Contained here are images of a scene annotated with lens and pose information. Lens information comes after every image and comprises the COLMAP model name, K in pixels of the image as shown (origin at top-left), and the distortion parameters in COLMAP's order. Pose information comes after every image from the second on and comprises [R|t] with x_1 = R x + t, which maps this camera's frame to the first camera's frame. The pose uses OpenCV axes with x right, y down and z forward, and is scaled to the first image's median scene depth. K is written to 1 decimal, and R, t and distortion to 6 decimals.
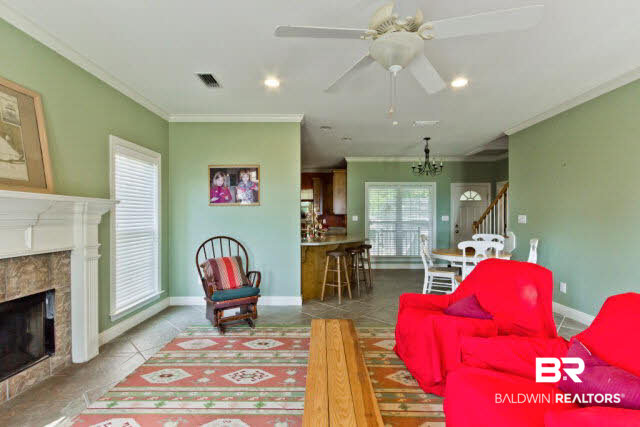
lens RADIAL K [[294.5, 0, 318.8], [0, 294.5, 217.9], [0, 0, 1]] dist [0.001703, 0.000602]
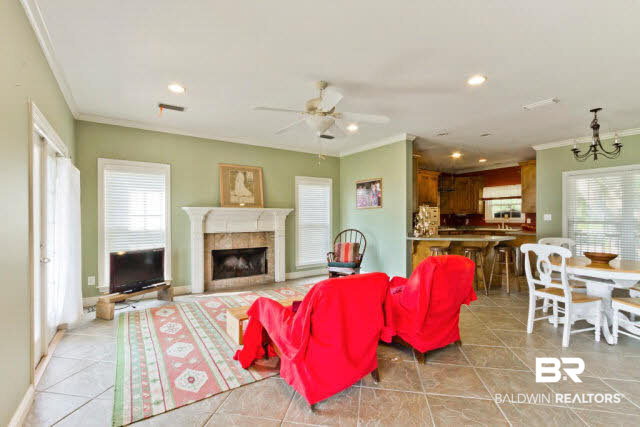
lens RADIAL K [[294.5, 0, 318.8], [0, 294.5, 217.9], [0, 0, 1]] dist [0.001703, 0.000602]
pose [[0.561496, 0.000918, -0.827479, 0.797787], [0.001291, 0.999997, 0.001985, 0.000764], [0.827478, -0.002183, 0.561493, 0.004814]]
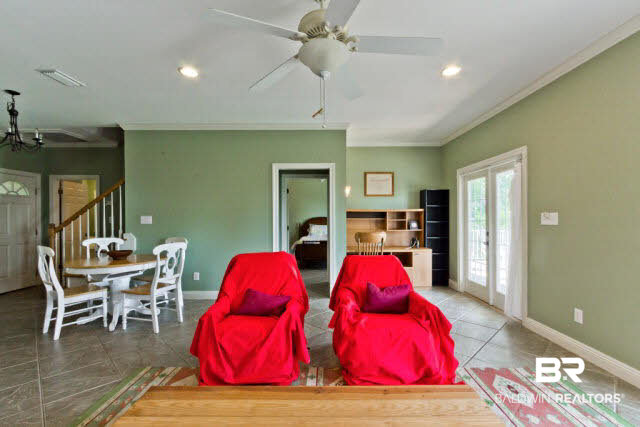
lens RADIAL K [[282.4, 0, 329.7], [0, 282.4, 218.0], [0, 0, 1]] dist [0.001027, 0.000192]
pose [[-0.010747, -0.004371, 0.999933, -0.321679], [0.006863, 0.999967, 0.004445, -0.002828], [-0.999919, 0.006910, -0.010717, 0.457162]]
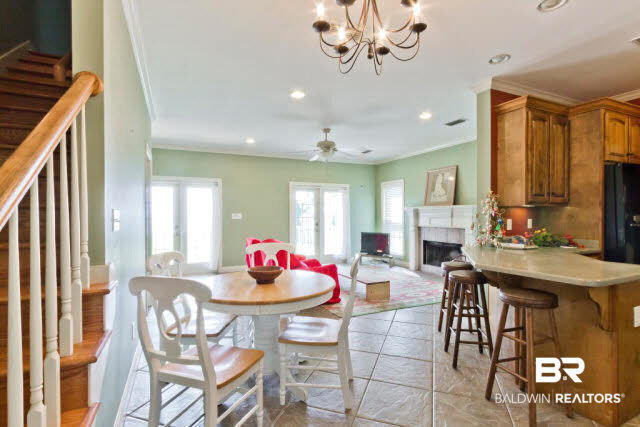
lens RADIAL K [[294.5, 0, 318.8], [0, 294.5, 217.9], [0, 0, 1]] dist [0.001703, 0.000602]
pose [[-0.895622, 0.001528, -0.444813, 0.719132], [-0.000559, 0.999989, 0.004562, 0.011972], [0.444815, 0.004334, -0.895612, 1.586083]]
